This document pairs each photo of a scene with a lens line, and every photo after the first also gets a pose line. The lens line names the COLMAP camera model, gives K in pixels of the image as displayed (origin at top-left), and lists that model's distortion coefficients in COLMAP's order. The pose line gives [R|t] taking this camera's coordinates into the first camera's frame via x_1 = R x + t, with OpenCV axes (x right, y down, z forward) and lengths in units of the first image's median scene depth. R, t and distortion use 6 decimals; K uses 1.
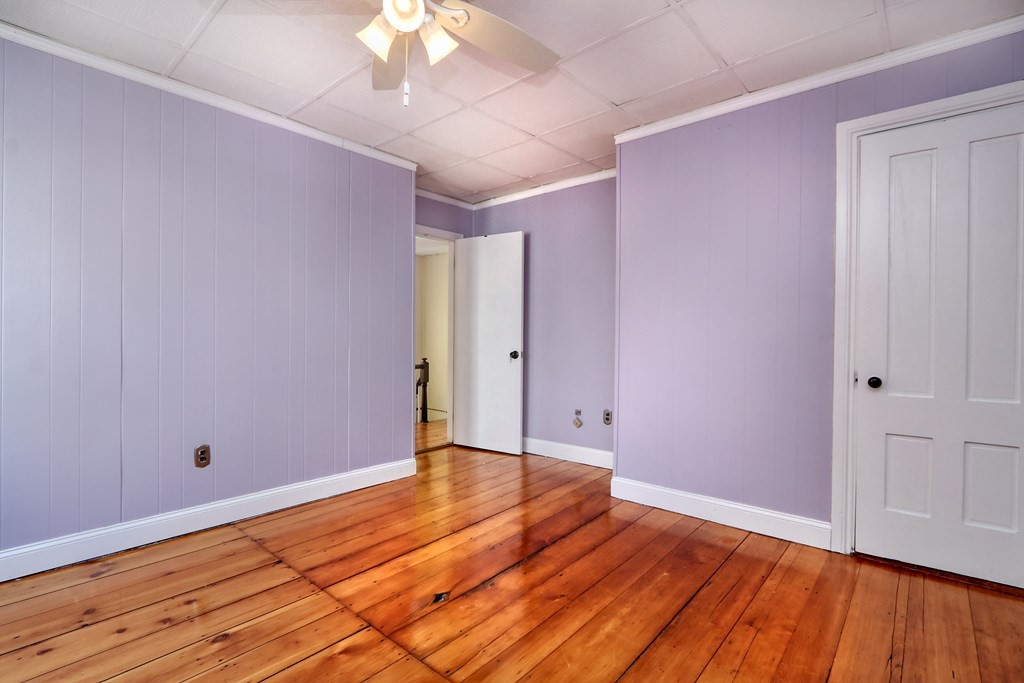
lens RADIAL K [[473.3, 0, 511.7], [0, 473.3, 339.9], [0, 0, 1]] dist [-0.015469, -0.000322]
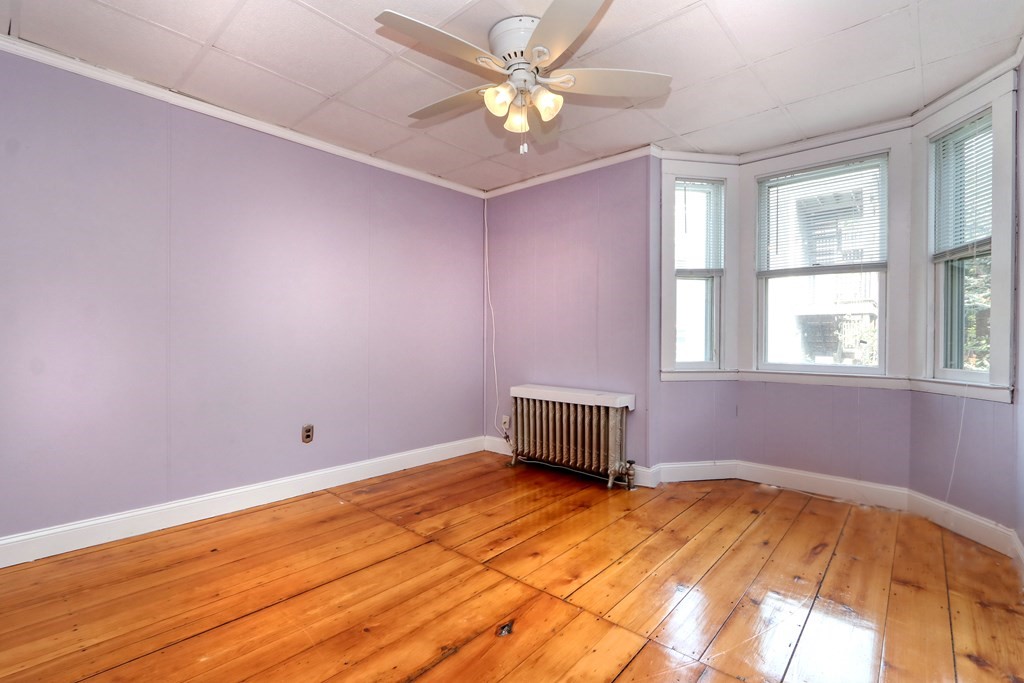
lens RADIAL K [[473.3, 0, 512.2], [0, 473.3, 340.4], [0, 0, 1]] dist [-0.015469, -0.000322]
pose [[-0.999953, -0.009679, 0.000102, -0.170486], [-0.009677, 0.999856, 0.013963, -0.010205], [-0.000237, 0.013961, -0.999903, 2.014320]]
